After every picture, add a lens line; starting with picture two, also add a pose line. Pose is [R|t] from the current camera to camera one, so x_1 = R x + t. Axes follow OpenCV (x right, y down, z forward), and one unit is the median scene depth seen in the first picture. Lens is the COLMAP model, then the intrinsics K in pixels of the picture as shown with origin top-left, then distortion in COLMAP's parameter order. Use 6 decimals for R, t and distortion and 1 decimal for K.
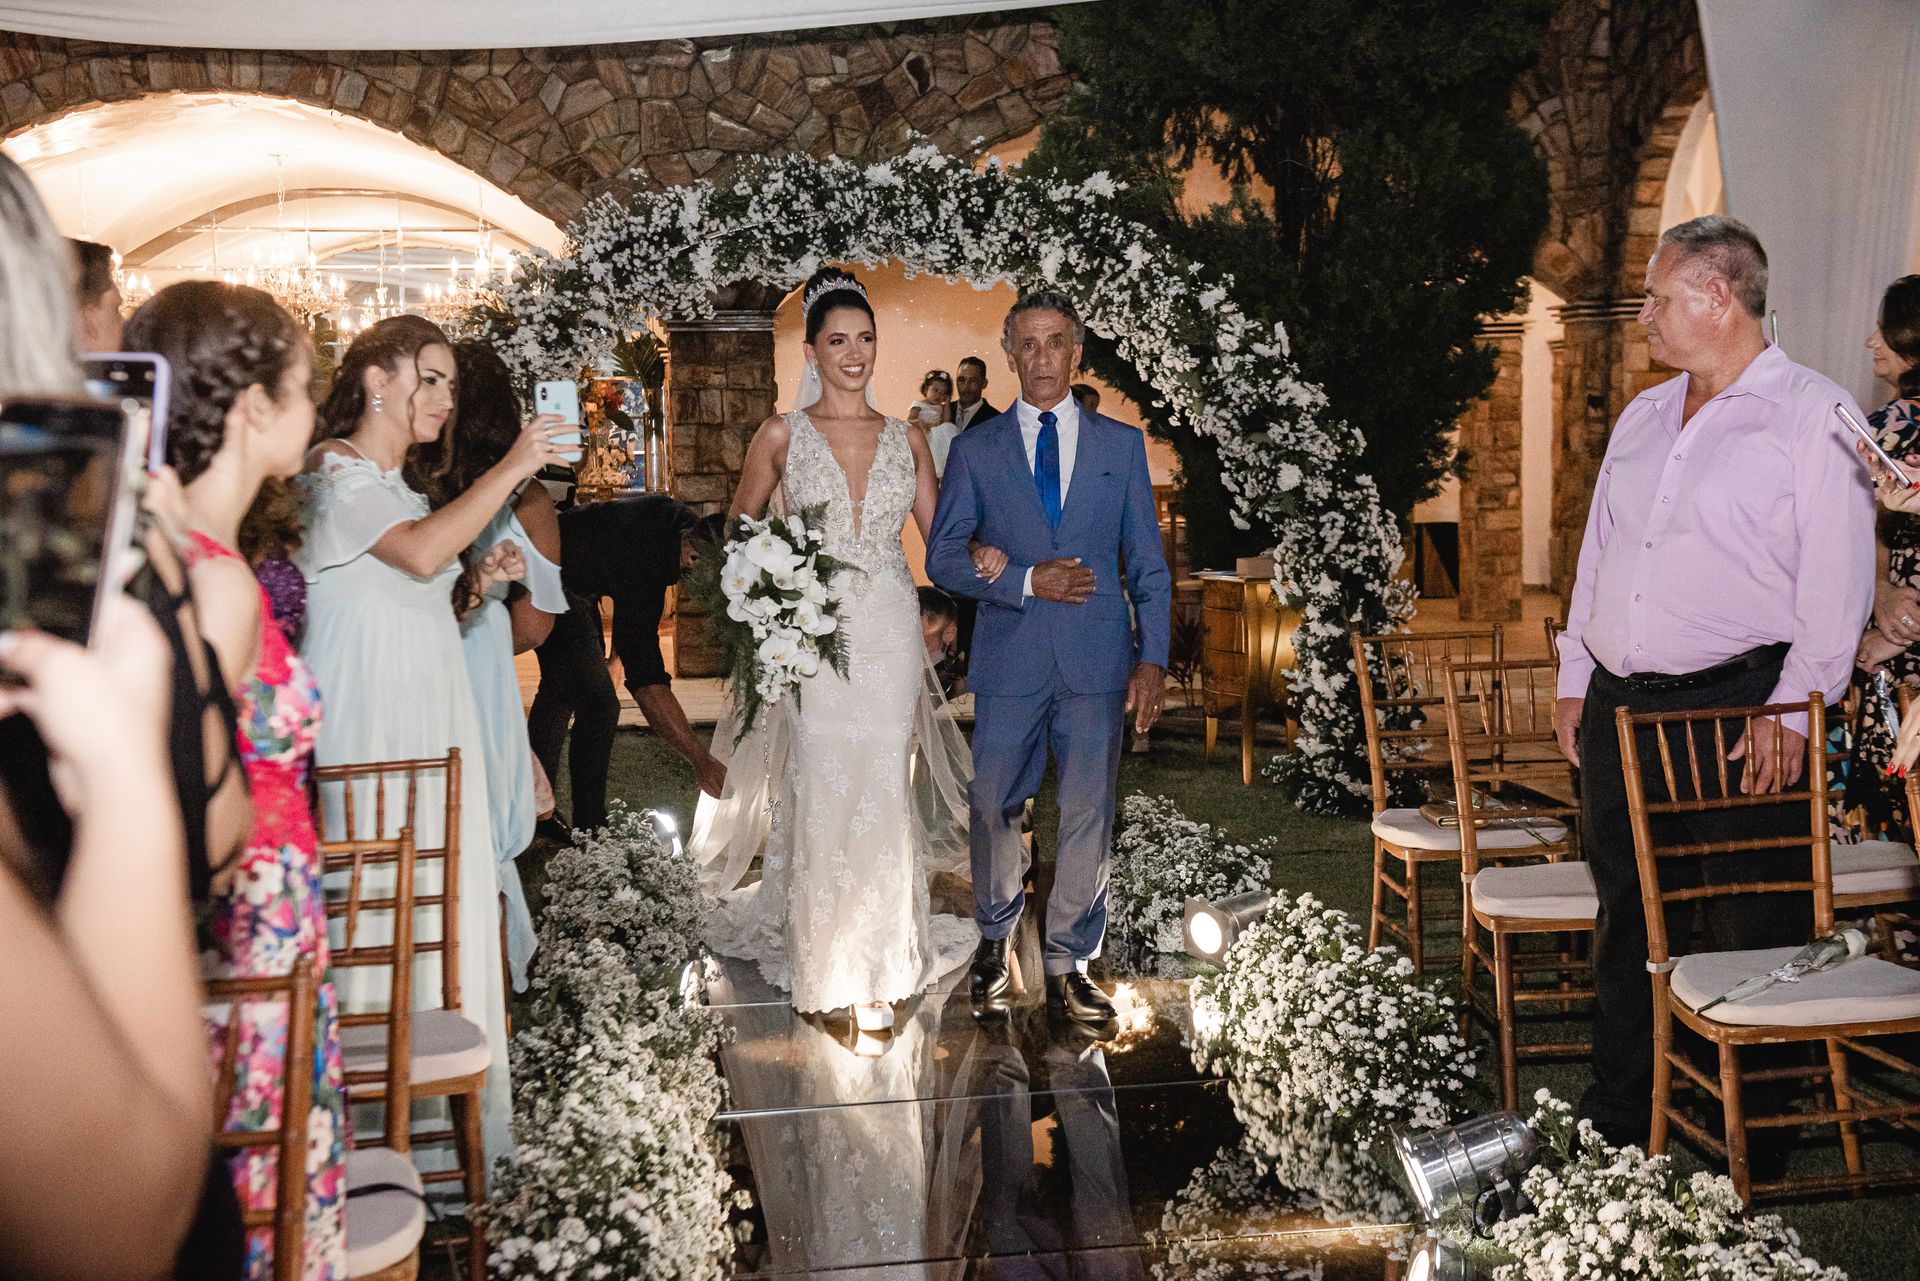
lens RADIAL K [[2634.4, 0, 960.0], [0, 2634.4, 640.5], [0, 0, 1]] dist [0.020527, 0.016481]
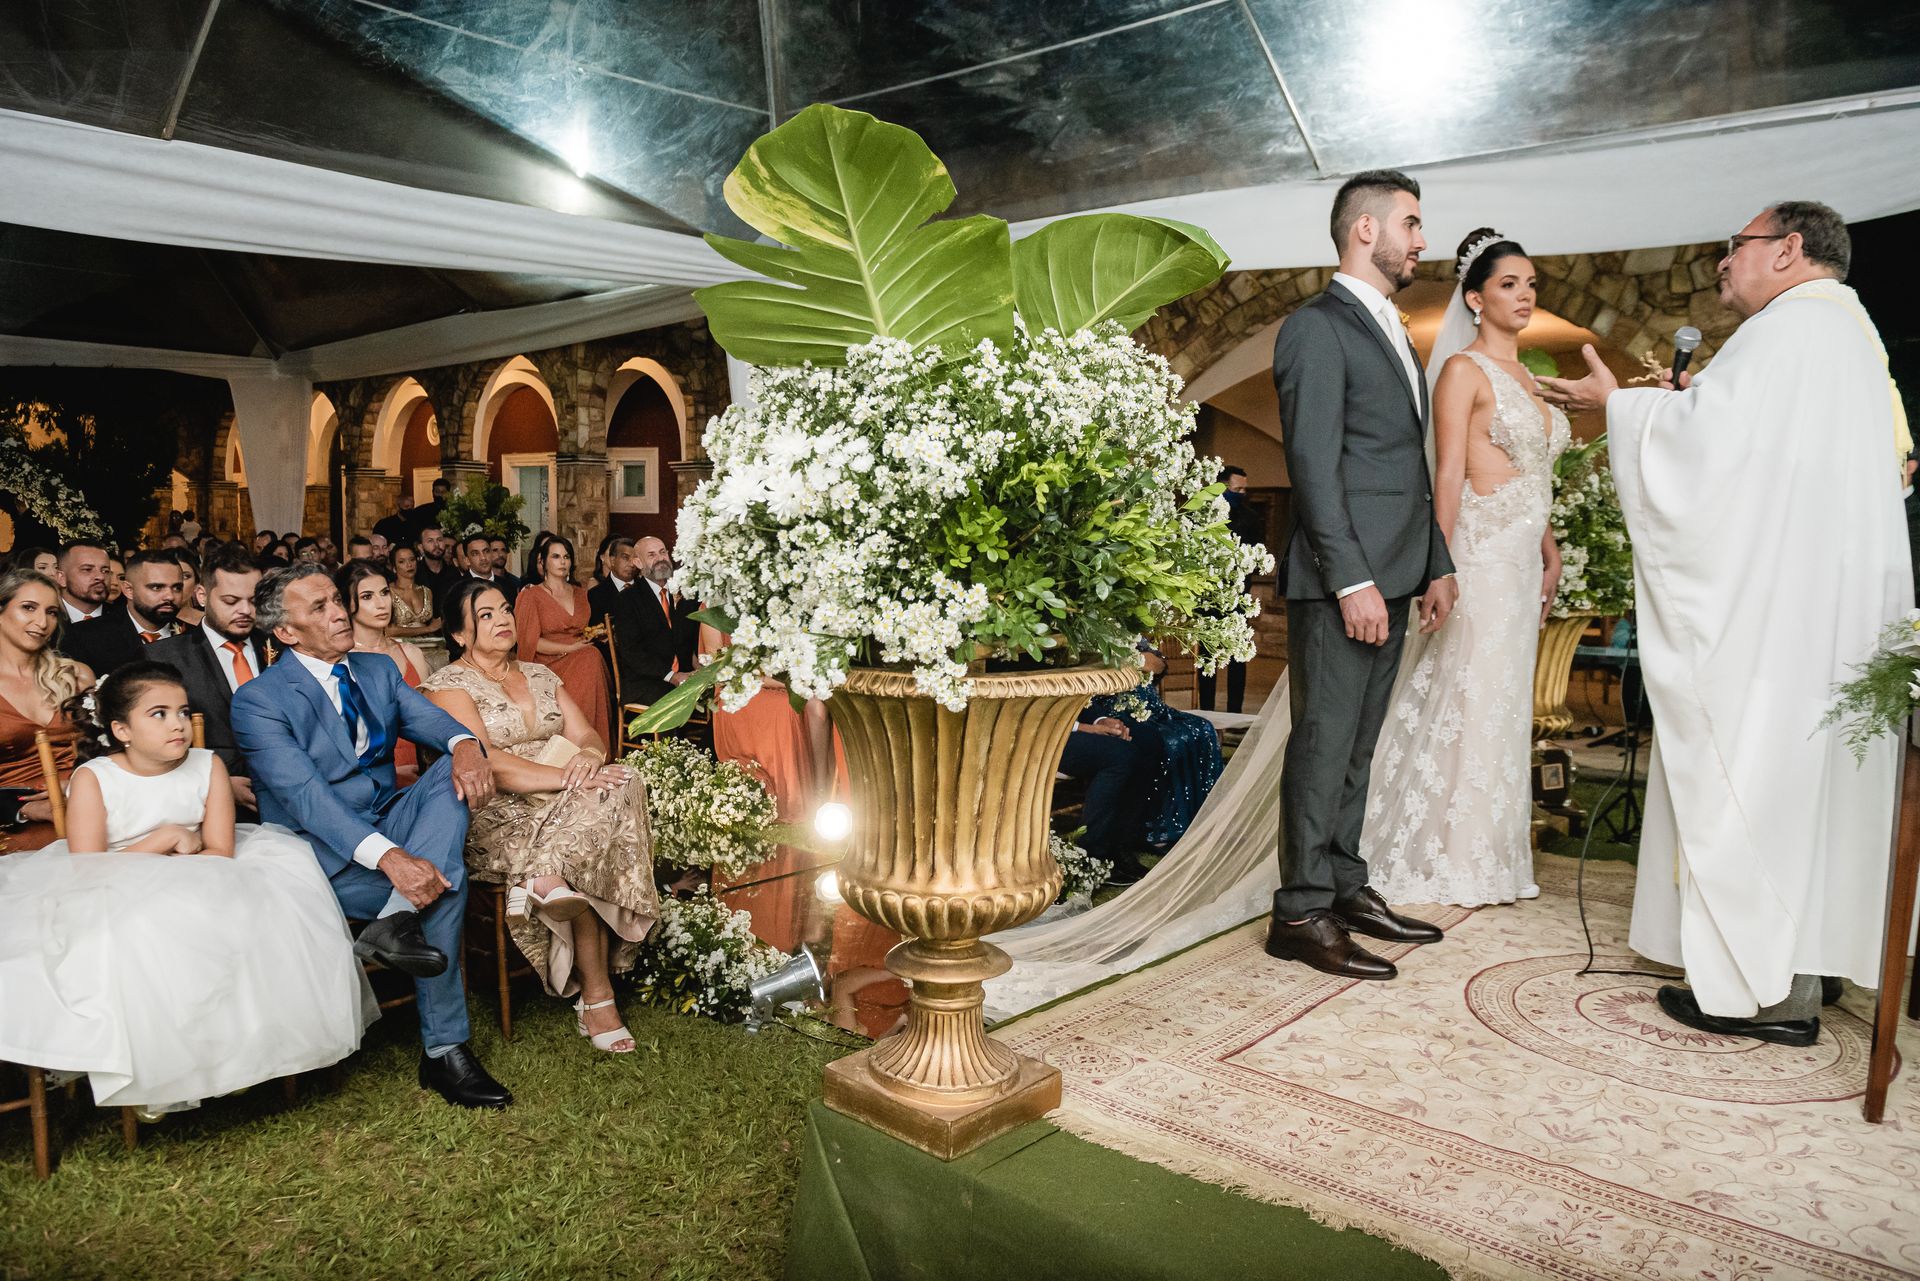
lens RADIAL K [[1334.8, 0, 960.0], [0, 1334.8, 640.5], [0, 0, 1]] dist [-0.054819, -0.000626]
pose [[0.734866, -0.032360, 0.677439, -0.152433], [0.032962, 0.999385, 0.011983, 0.066360], [-0.677410, 0.013524, 0.735481, -0.772419]]
